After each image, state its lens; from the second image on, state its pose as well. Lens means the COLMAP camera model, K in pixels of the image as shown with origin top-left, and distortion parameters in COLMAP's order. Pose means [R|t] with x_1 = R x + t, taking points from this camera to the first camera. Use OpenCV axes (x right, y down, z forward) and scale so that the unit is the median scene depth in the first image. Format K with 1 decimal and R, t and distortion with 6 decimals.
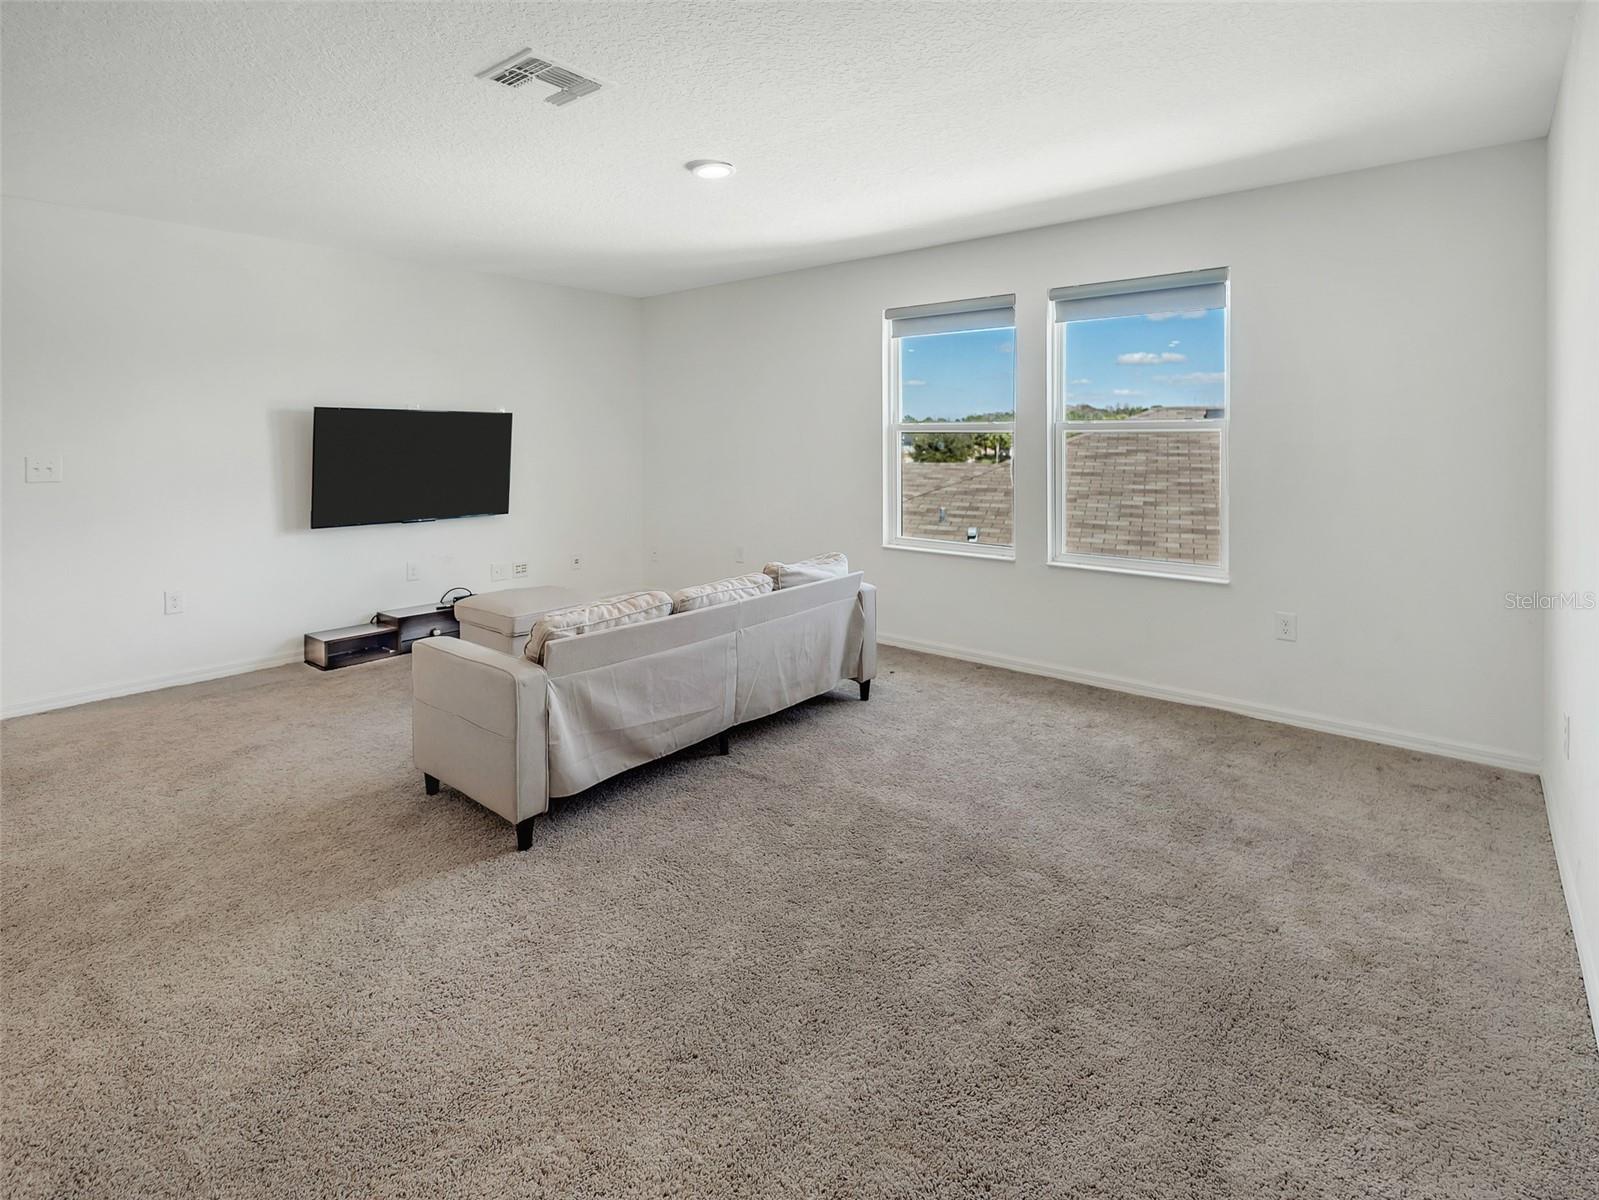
lens RADIAL K [[730.8, 0, 809.0], [0, 730.8, 598.4], [0, 0, 1]] dist [0.000356, -0.001131]
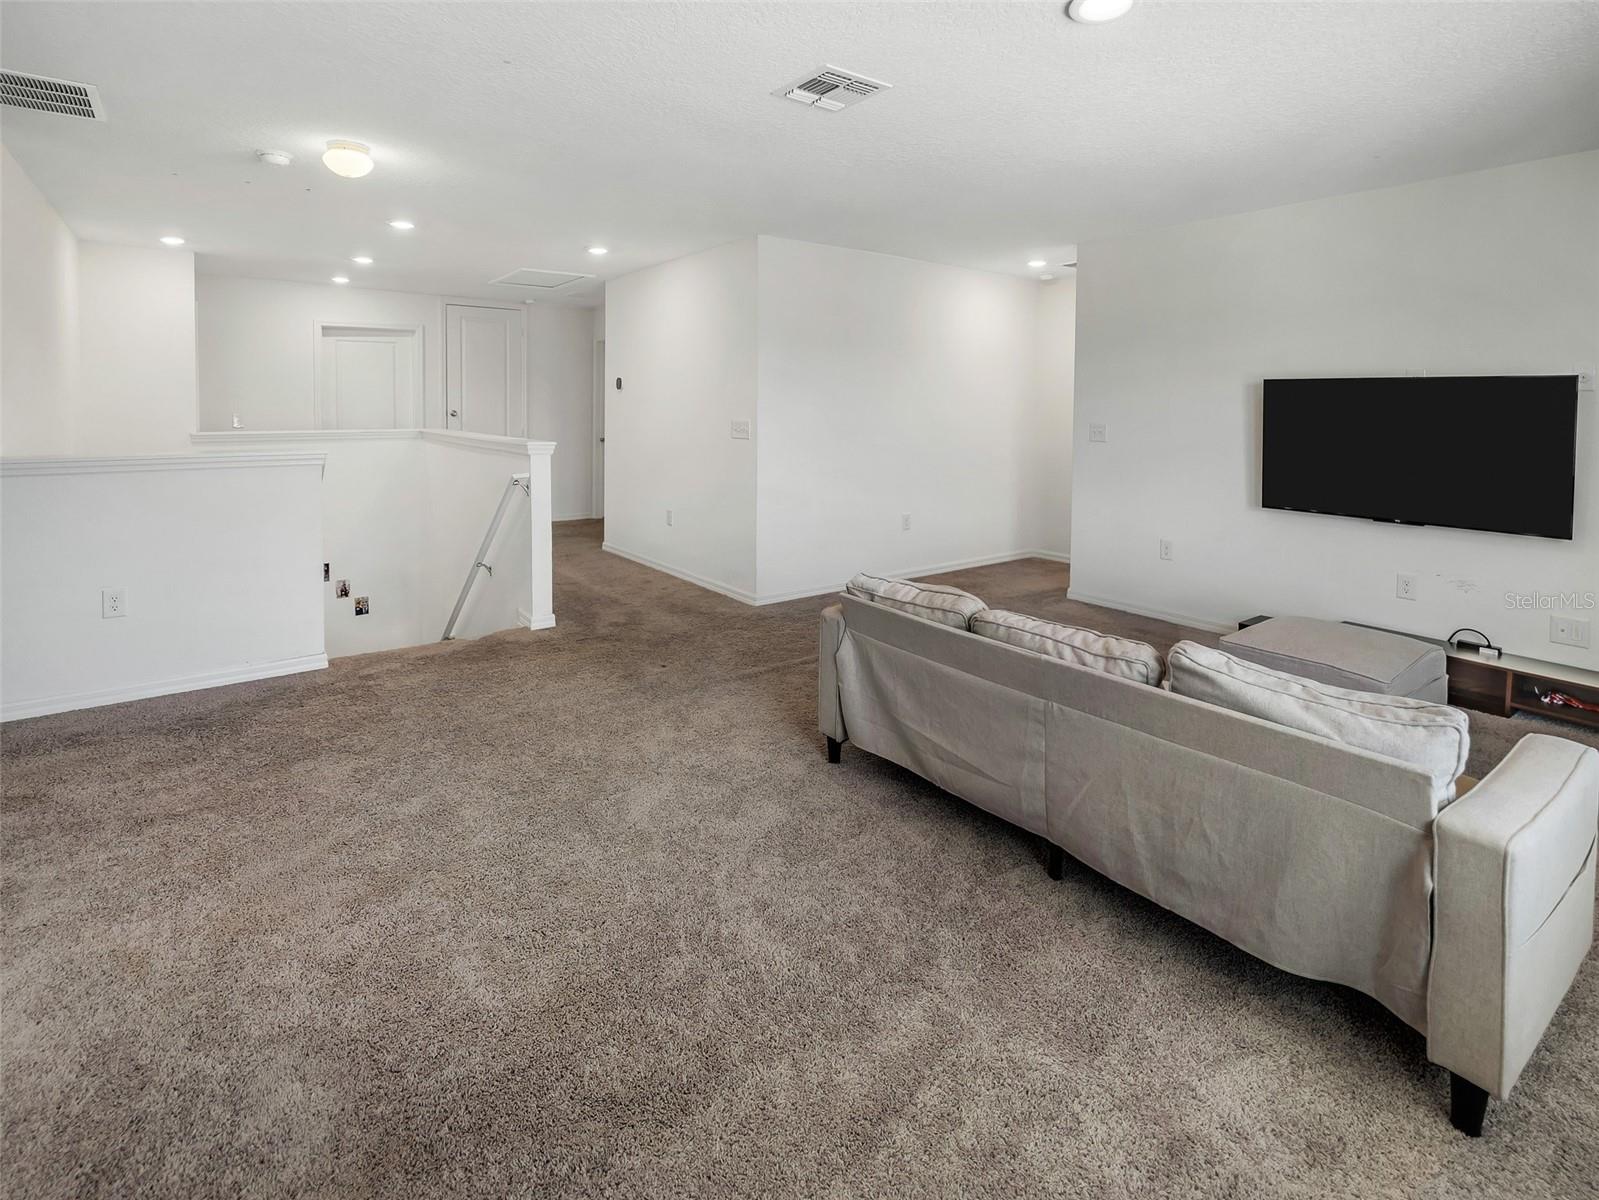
lens RADIAL K [[730.8, 0, 809.0], [0, 730.8, 598.4], [0, 0, 1]] dist [0.000356, -0.001131]
pose [[-0.162648, 0.250580, -0.954335, 0.472590], [-0.228276, 0.931416, 0.283468, -0.157130], [0.959914, 0.263958, -0.094292, 0.719689]]
